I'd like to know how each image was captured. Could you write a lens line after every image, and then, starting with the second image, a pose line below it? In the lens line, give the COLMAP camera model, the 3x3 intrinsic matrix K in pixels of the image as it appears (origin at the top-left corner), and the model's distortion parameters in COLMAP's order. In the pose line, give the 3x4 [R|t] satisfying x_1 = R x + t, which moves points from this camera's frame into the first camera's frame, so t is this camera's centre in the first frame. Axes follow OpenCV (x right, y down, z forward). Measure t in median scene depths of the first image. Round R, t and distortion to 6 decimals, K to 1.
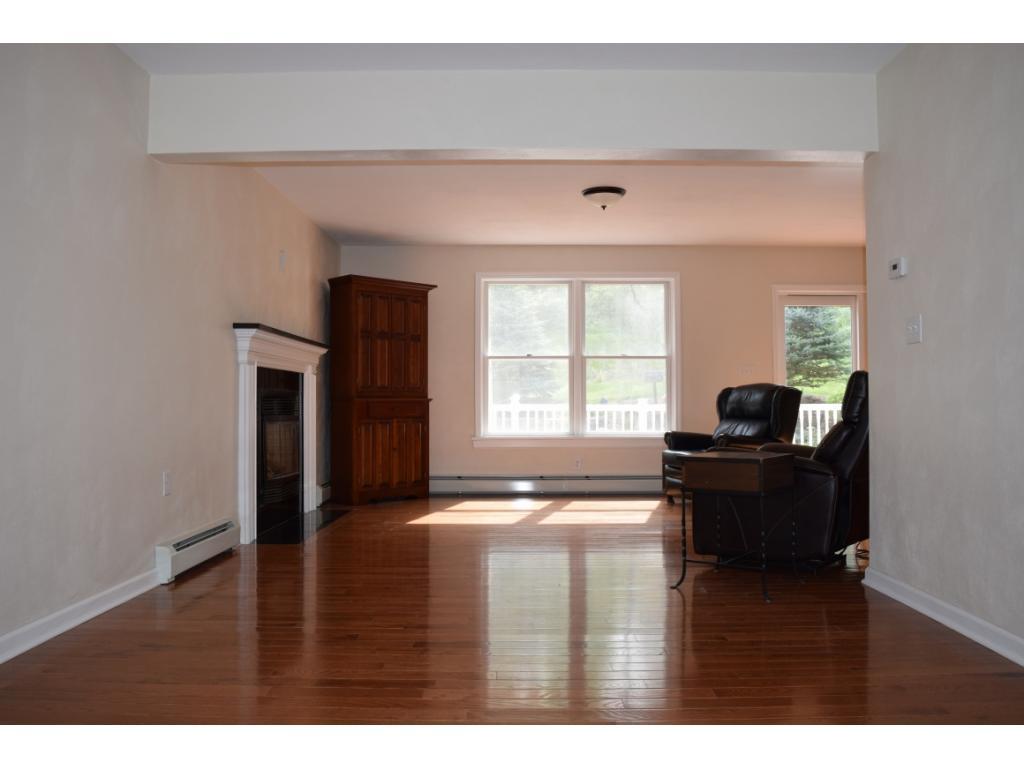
lens RADIAL K [[811.5, 0, 512.0], [0, 811.5, 384.0], [0, 0, 1]] dist [-0.074548, 0.001288]
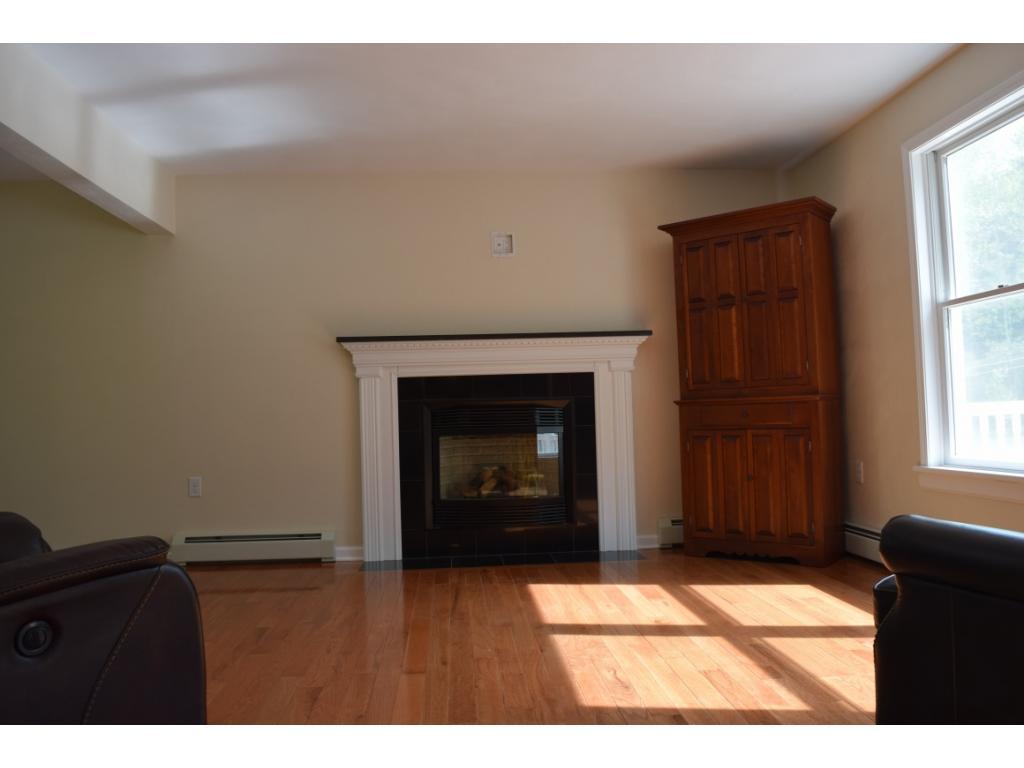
lens RADIAL K [[811.5, 0, 512.0], [0, 811.5, 384.0], [0, 0, 1]] dist [-0.074548, 0.001288]
pose [[0.079136, -0.044247, -0.995881, 0.467000], [0.049521, 0.997955, -0.040404, 0.023324], [0.995633, -0.046120, 0.081165, 0.770734]]
